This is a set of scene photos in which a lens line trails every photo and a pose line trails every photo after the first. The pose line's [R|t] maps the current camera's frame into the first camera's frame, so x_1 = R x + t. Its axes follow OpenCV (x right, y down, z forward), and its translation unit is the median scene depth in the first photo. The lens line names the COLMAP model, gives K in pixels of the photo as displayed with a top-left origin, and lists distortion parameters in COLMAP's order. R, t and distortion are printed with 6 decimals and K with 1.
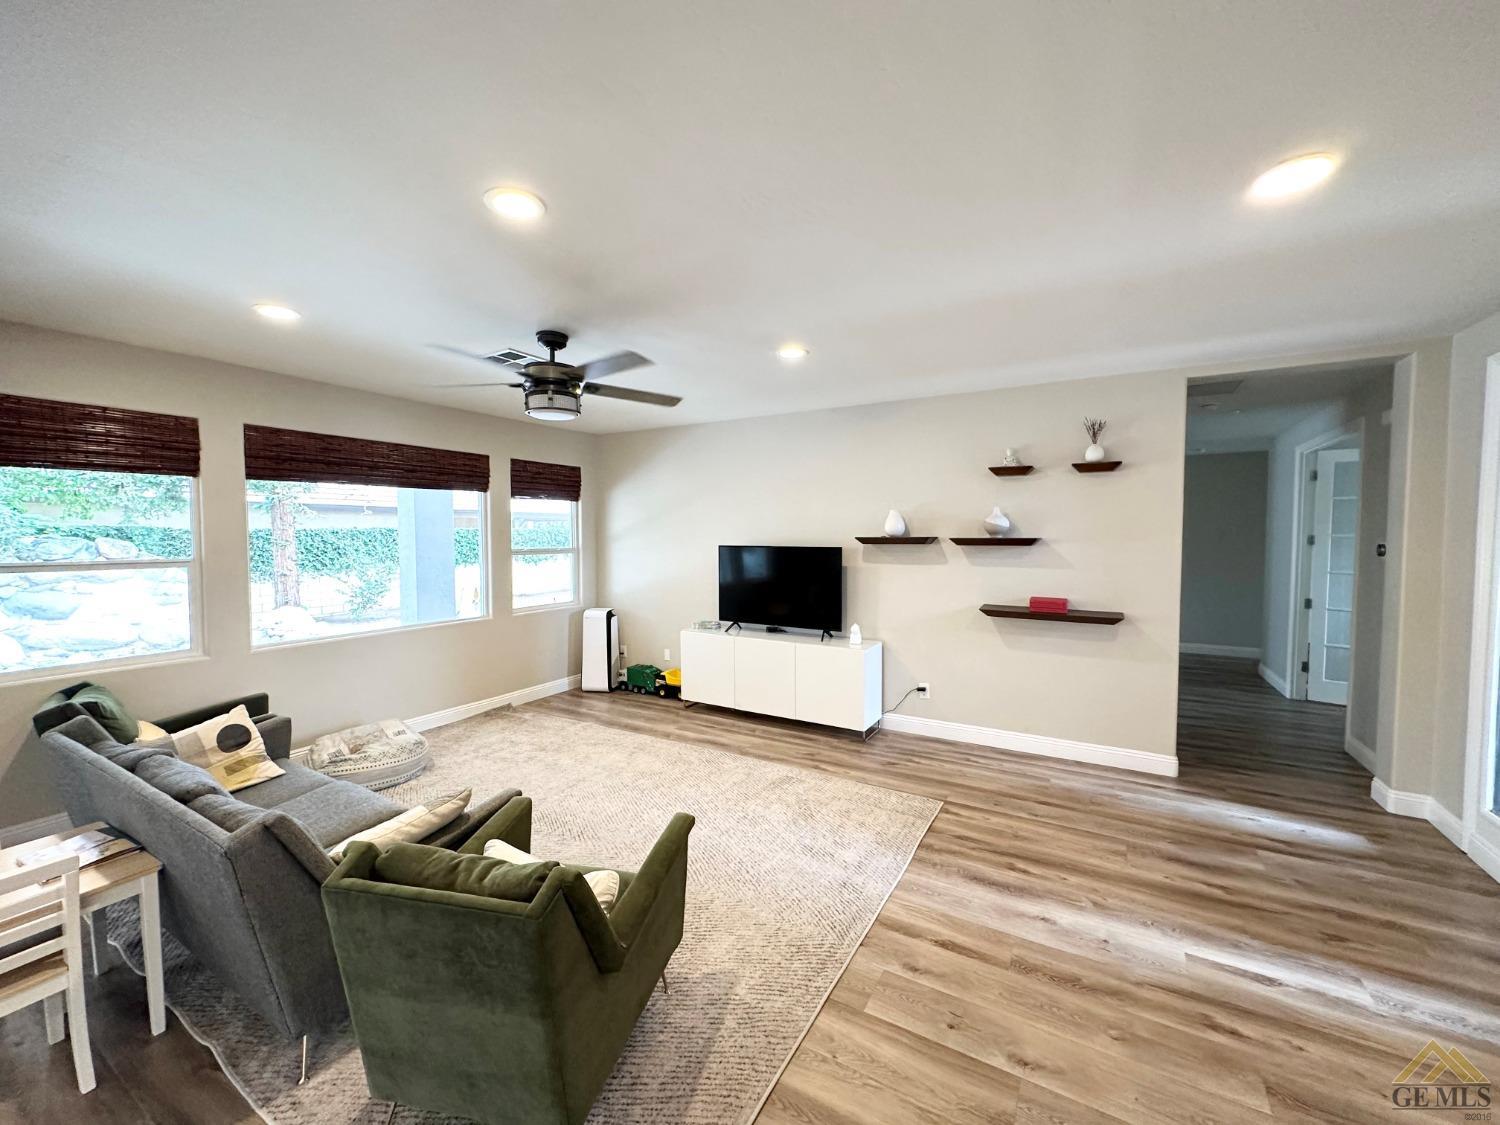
lens RADIAL K [[597.3, 0, 752.2], [0, 597.3, 560.8], [0, 0, 1]] dist [-0.003115, 0.000106]
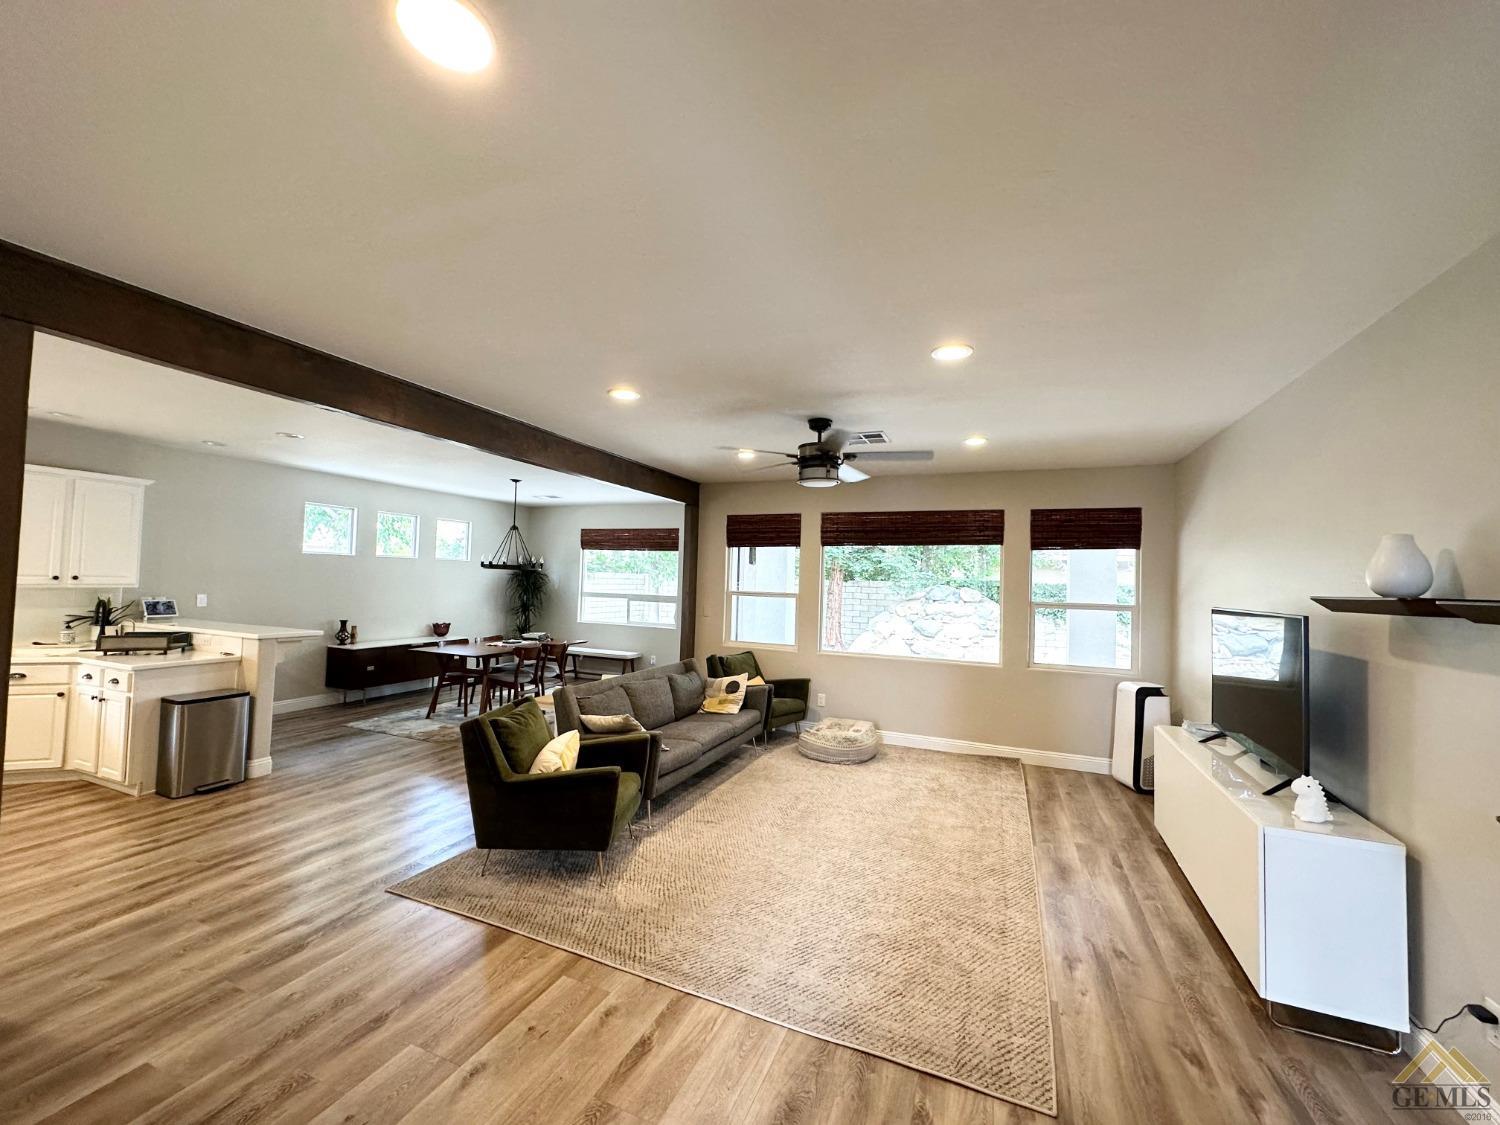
lens RADIAL K [[597.3, 0, 752.2], [0, 597.3, 560.8], [0, 0, 1]] dist [-0.003115, 0.000106]
pose [[0.129884, -0.028299, -0.991125, 0.692715], [-0.073485, 0.996569, -0.038084, -0.020048], [0.988802, 0.077779, 0.127359, 0.562038]]
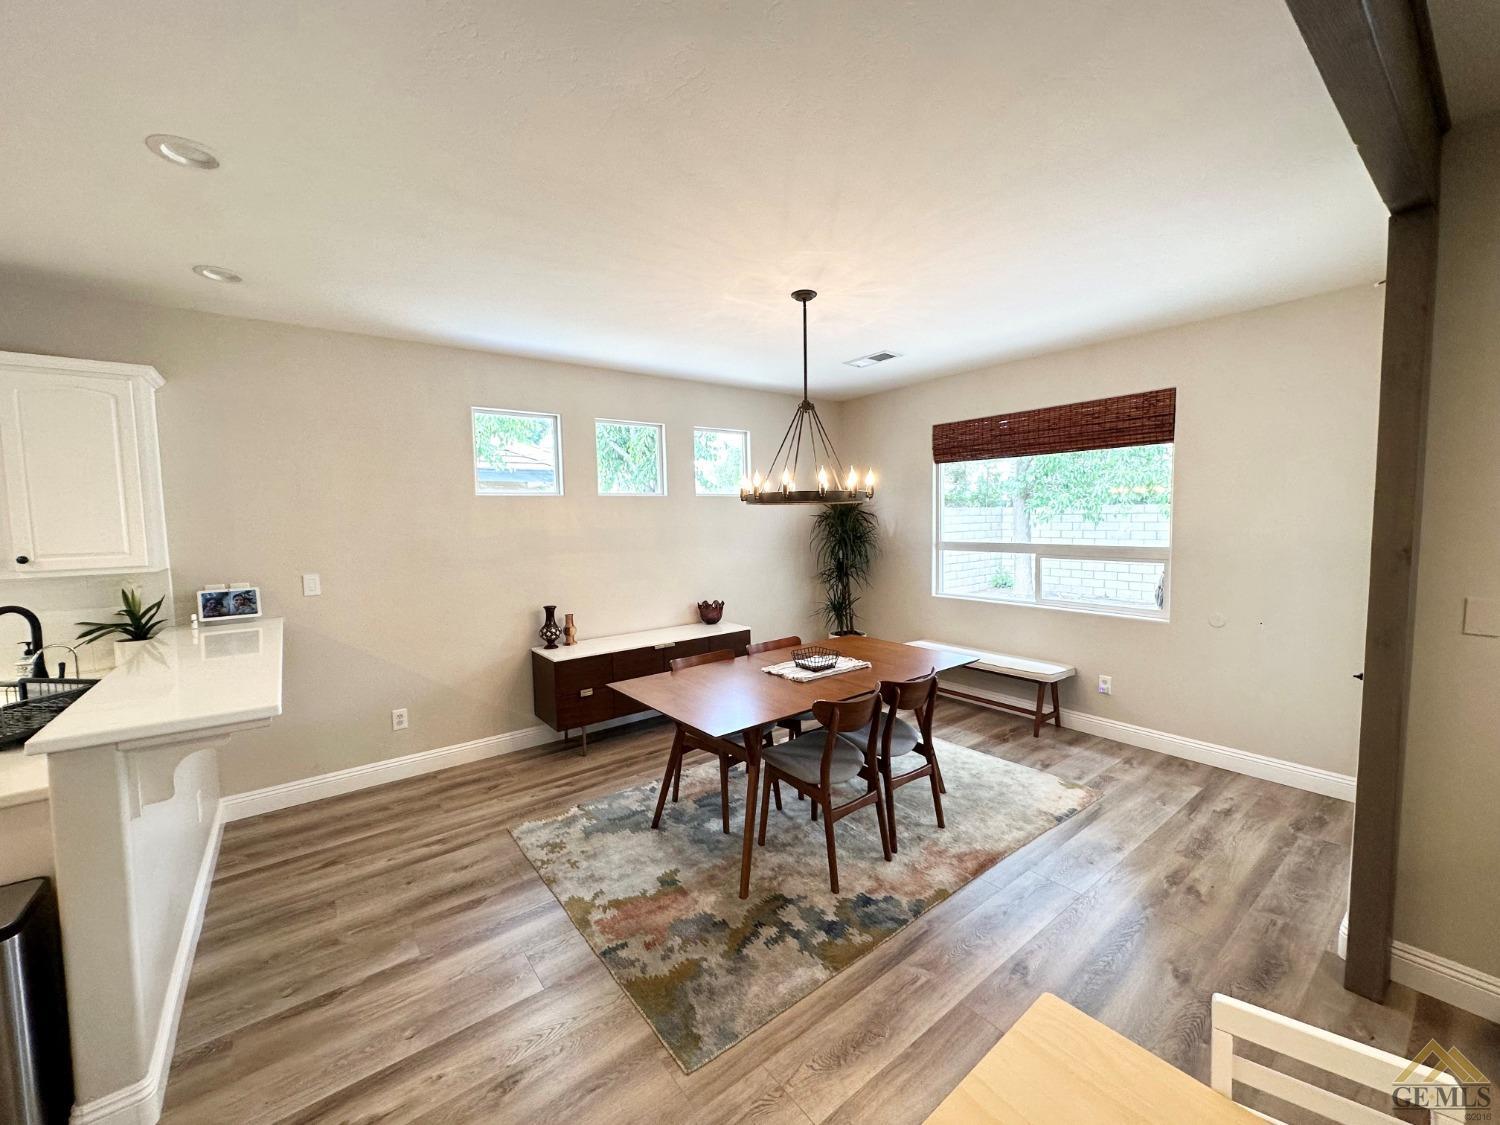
lens RADIAL K [[597.3, 0, 752.2], [0, 597.3, 560.8], [0, 0, 1]] dist [-0.003115, 0.000106]
pose [[-0.374465, 0.074744, -0.924224, -0.351158], [-0.021491, 0.995778, 0.089238, -0.004085], [0.926992, 0.053279, -0.371277, 0.324145]]
